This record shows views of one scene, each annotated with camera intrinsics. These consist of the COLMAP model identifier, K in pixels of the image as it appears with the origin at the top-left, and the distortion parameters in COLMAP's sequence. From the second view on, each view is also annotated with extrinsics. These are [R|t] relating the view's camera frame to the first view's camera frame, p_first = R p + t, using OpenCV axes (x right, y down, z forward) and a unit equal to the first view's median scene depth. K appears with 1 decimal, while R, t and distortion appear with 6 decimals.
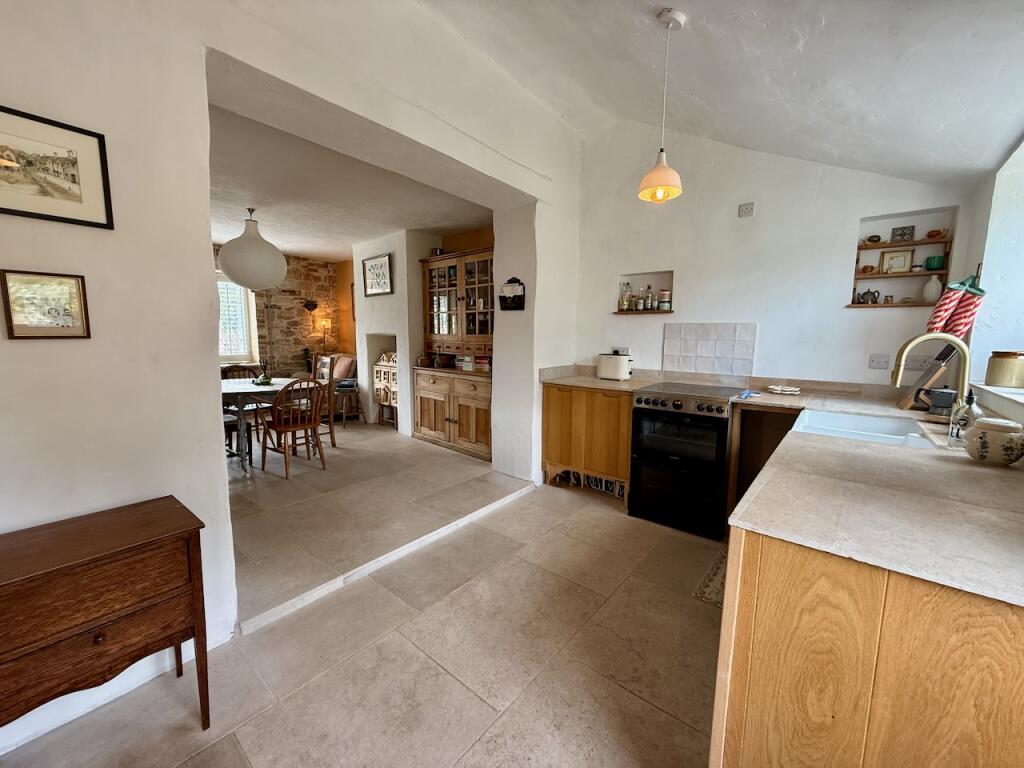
lens RADIAL K [[408.2, 0, 509.9], [0, 408.2, 388.3], [0, 0, 1]] dist [0.000668, -0.000546]
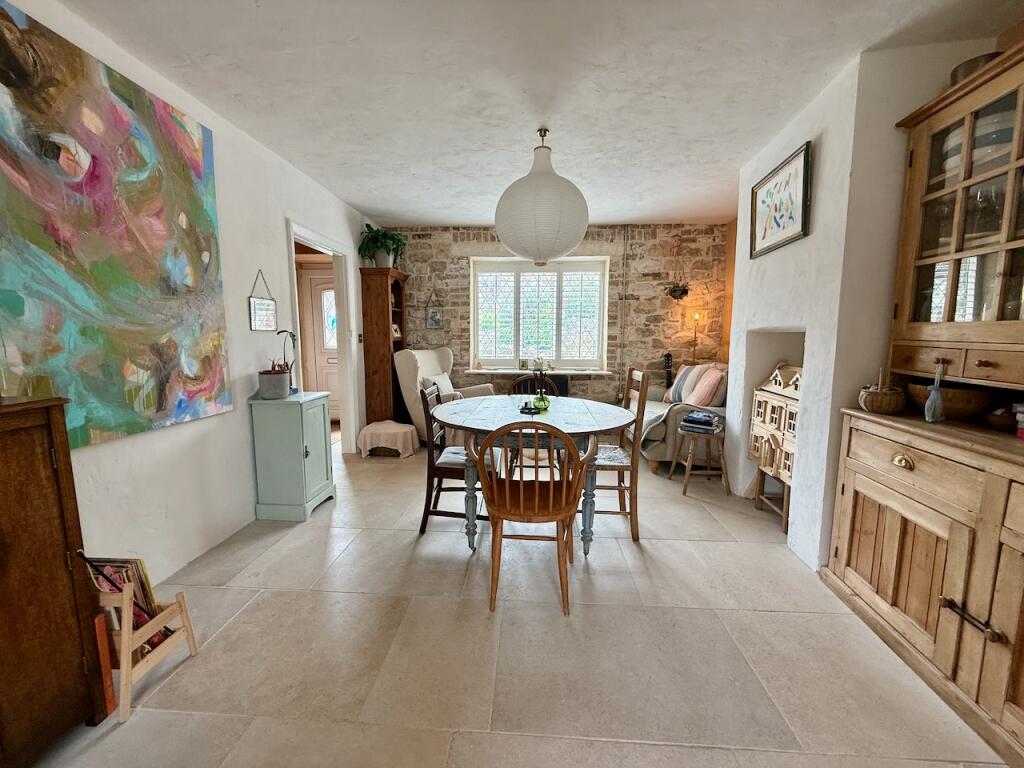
lens RADIAL K [[408.2, 0, 509.9], [0, 408.2, 382.4], [0, 0, 1]] dist [0.000668, -0.000546]
pose [[0.569142, 0.084254, -0.817911, -0.091239], [-0.103407, 0.994173, 0.030455, -0.052054], [0.815711, 0.067244, 0.574538, 0.469013]]
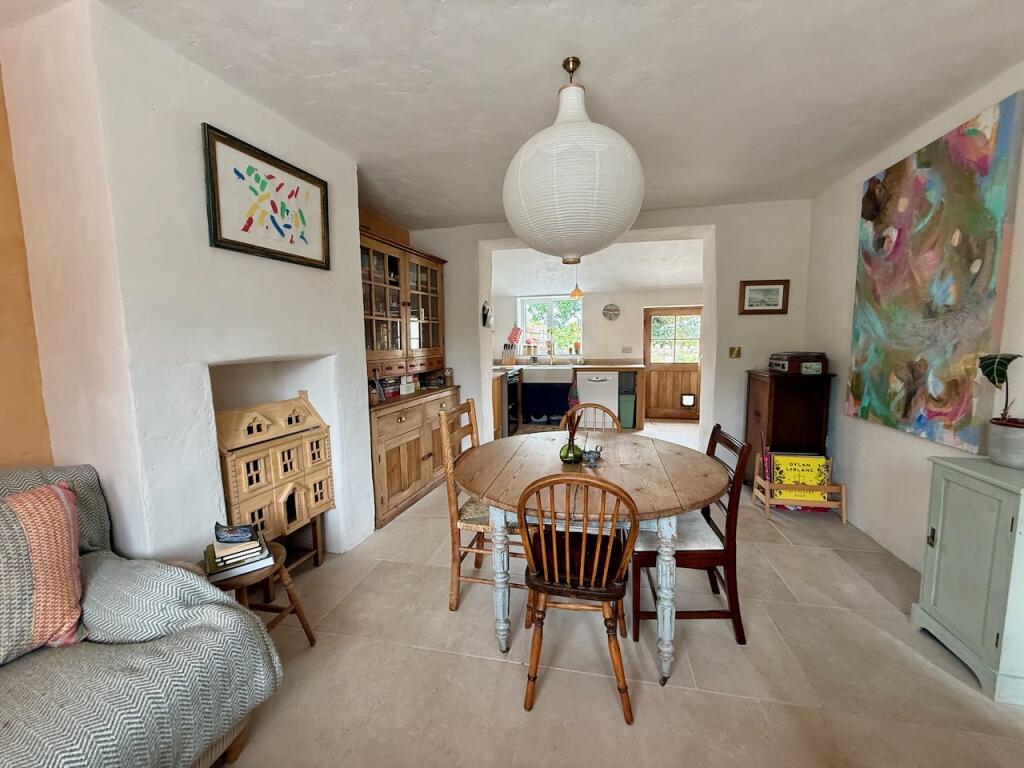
lens RADIAL K [[408.2, 0, 513.6], [0, 408.2, 381.4], [0, 0, 1]] dist [0.000668, -0.000546]
pose [[-0.441708, -0.097576, 0.891837, -0.769019], [0.128136, 0.977015, 0.170358, -0.148905], [-0.887961, 0.189525, -0.419053, 0.973532]]
